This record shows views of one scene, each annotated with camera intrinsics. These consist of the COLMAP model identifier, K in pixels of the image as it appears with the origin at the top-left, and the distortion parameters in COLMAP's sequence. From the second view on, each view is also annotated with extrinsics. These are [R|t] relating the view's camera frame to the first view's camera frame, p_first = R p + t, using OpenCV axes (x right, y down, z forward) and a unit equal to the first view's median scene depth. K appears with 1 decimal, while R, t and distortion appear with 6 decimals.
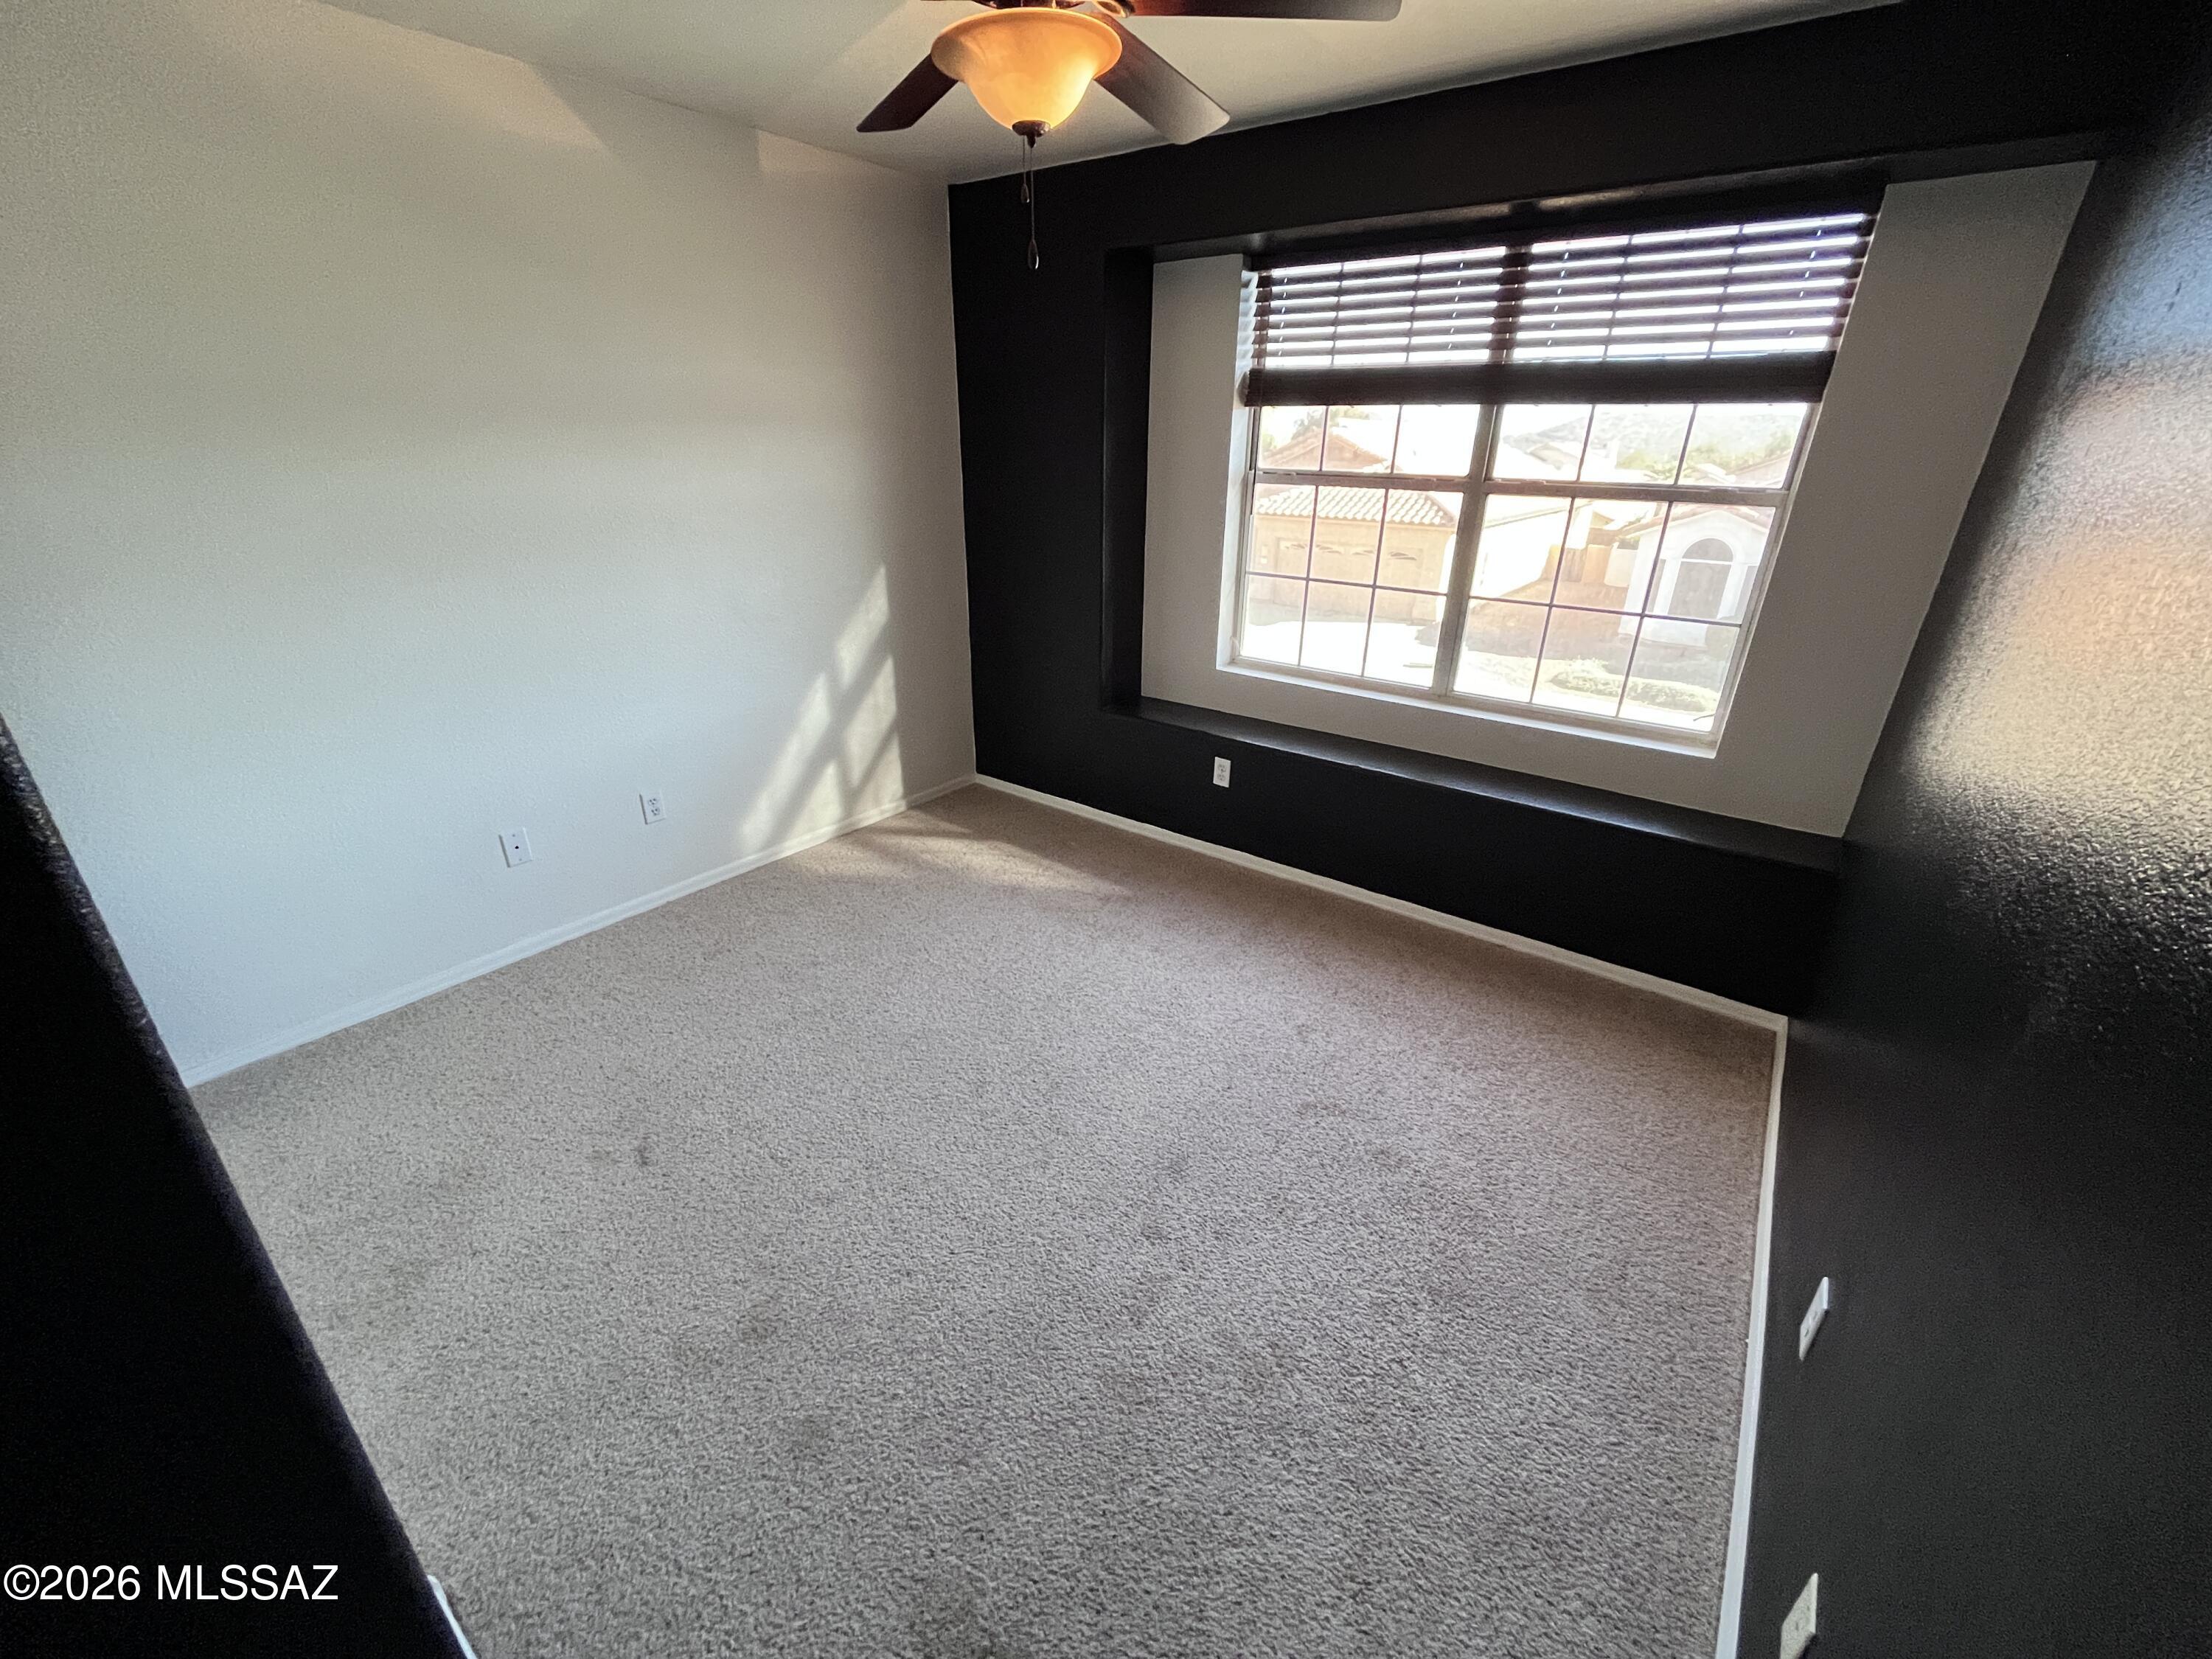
lens RADIAL K [[893.6, 0, 1109.6], [0, 893.6, 831.5], [0, 0, 1]] dist [-0.001407, -0.000180]
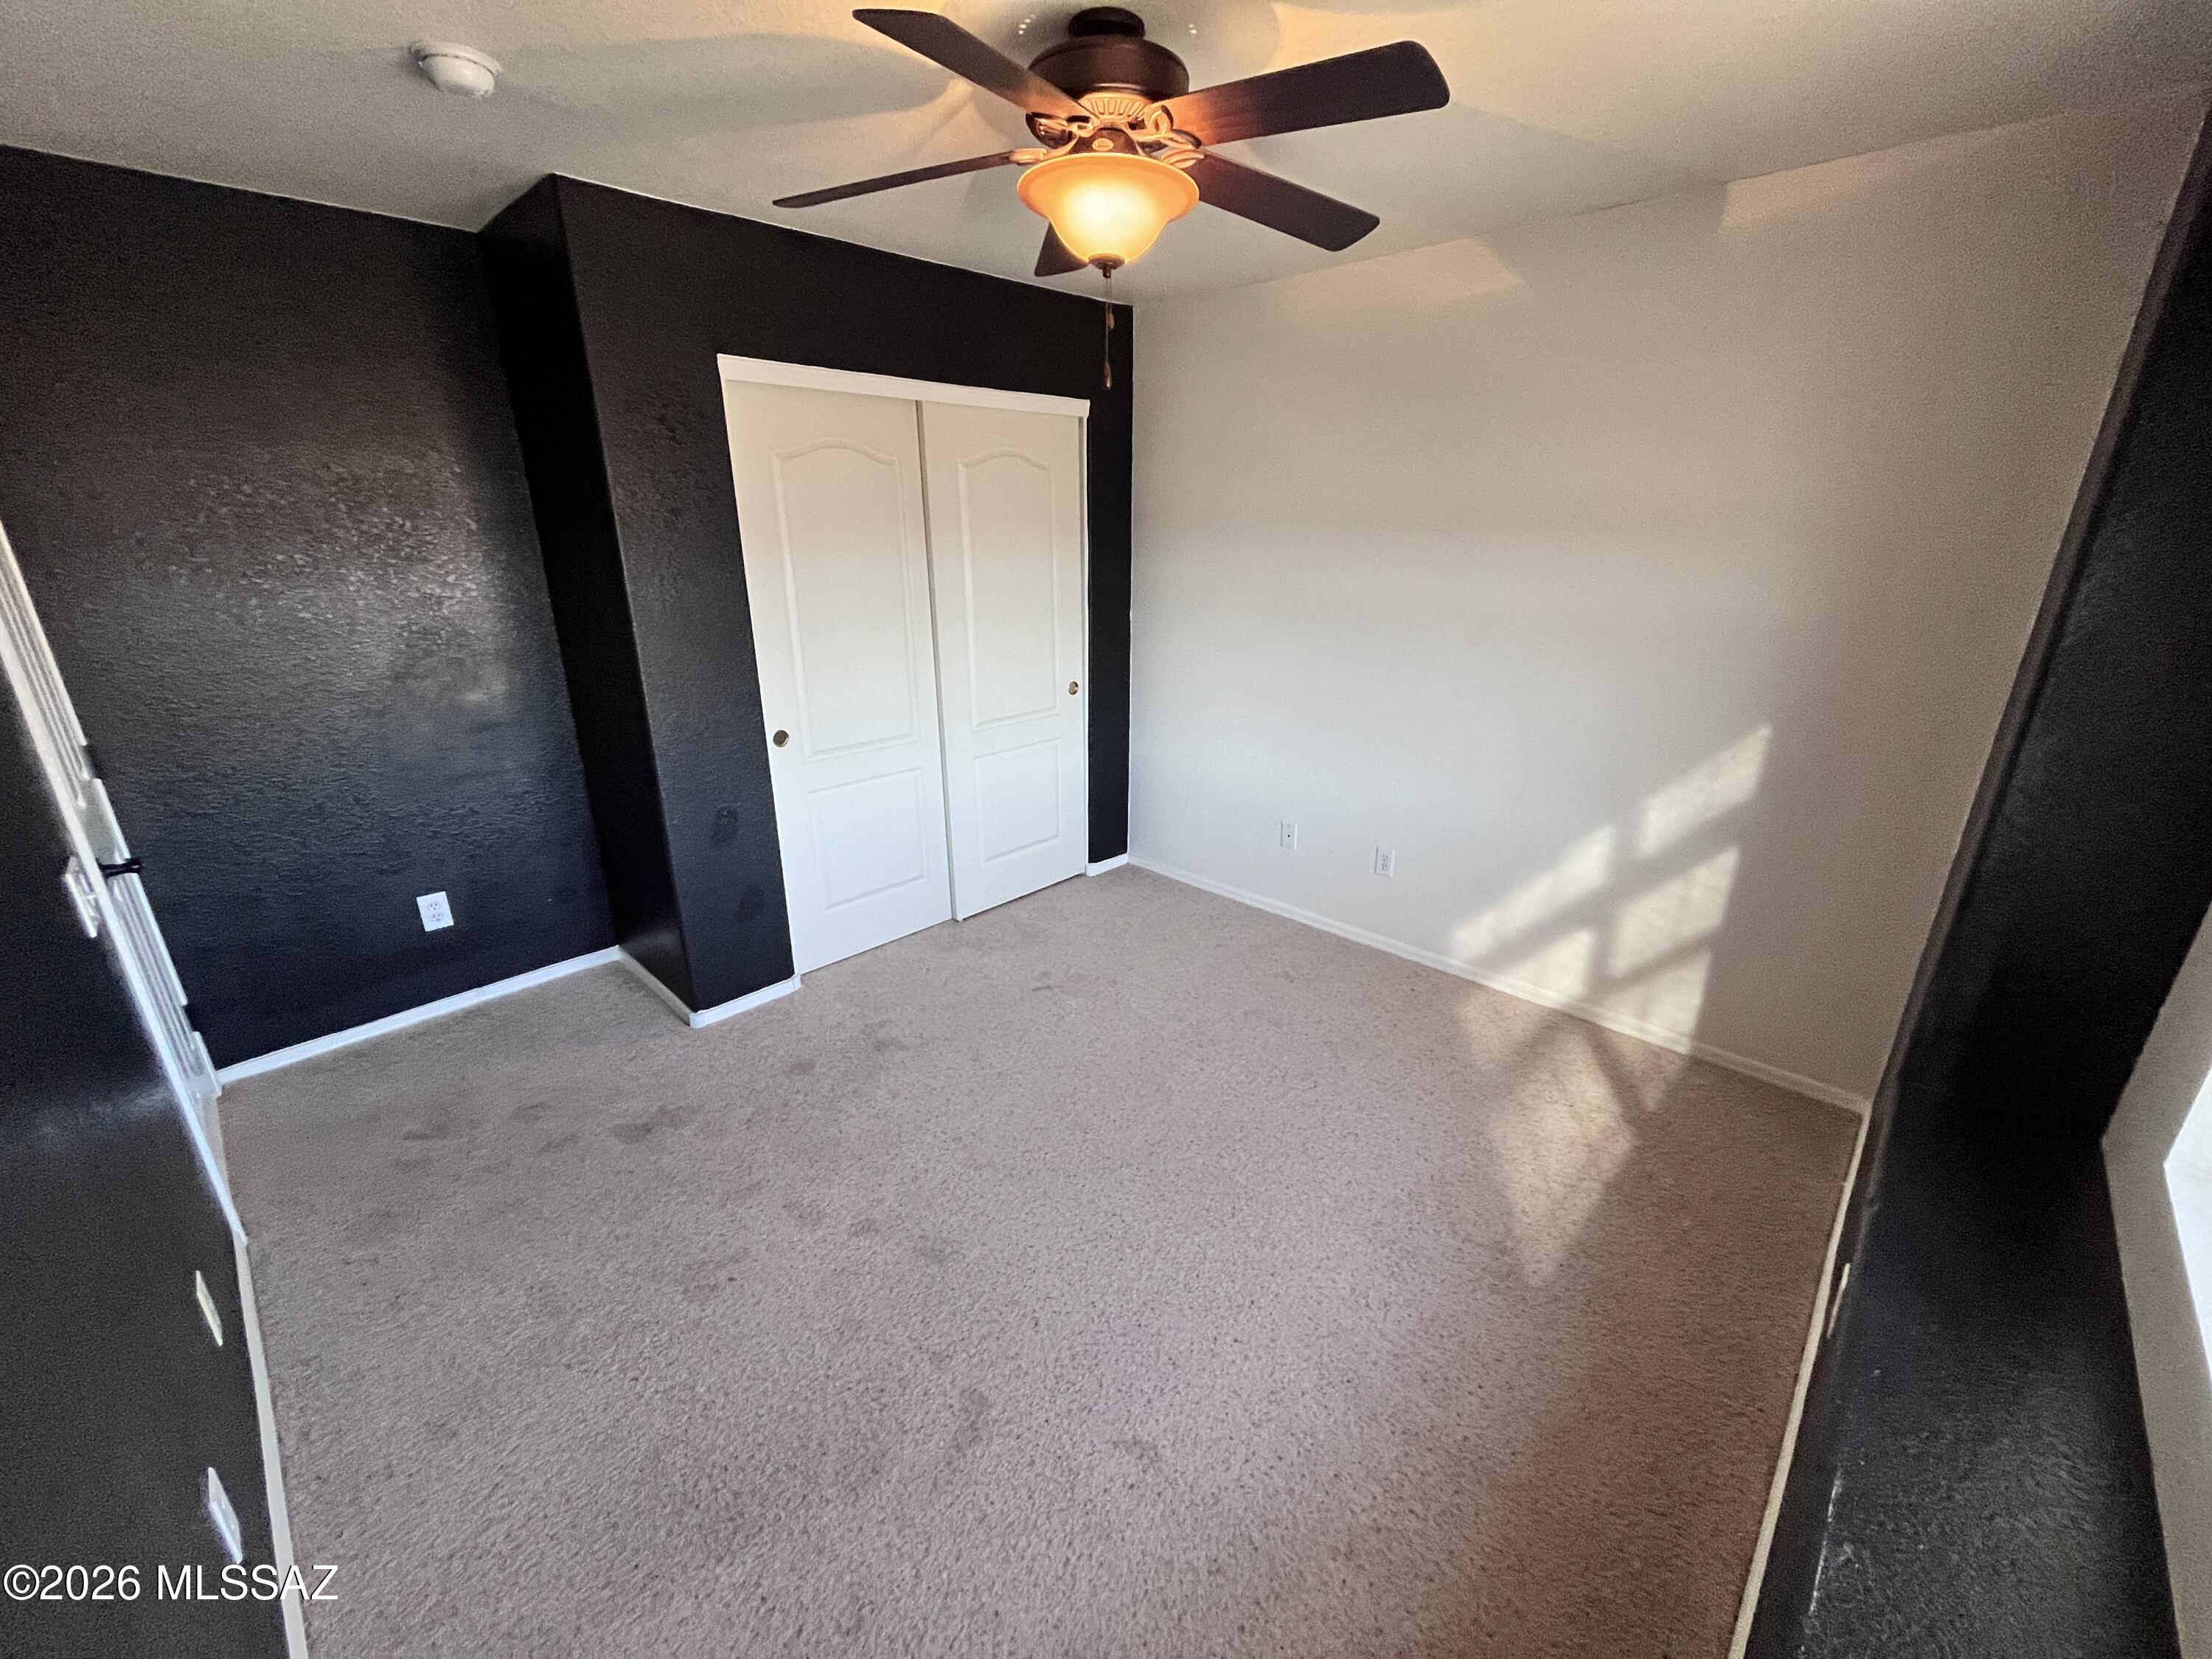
lens RADIAL K [[893.6, 0, 1109.6], [0, 893.6, 831.5], [0, 0, 1]] dist [-0.001407, -0.000180]
pose [[-0.117318, 0.313533, -0.942302, 0.488275], [-0.407276, 0.850200, 0.333595, -0.251905], [0.905739, 0.422914, 0.027951, 0.556292]]
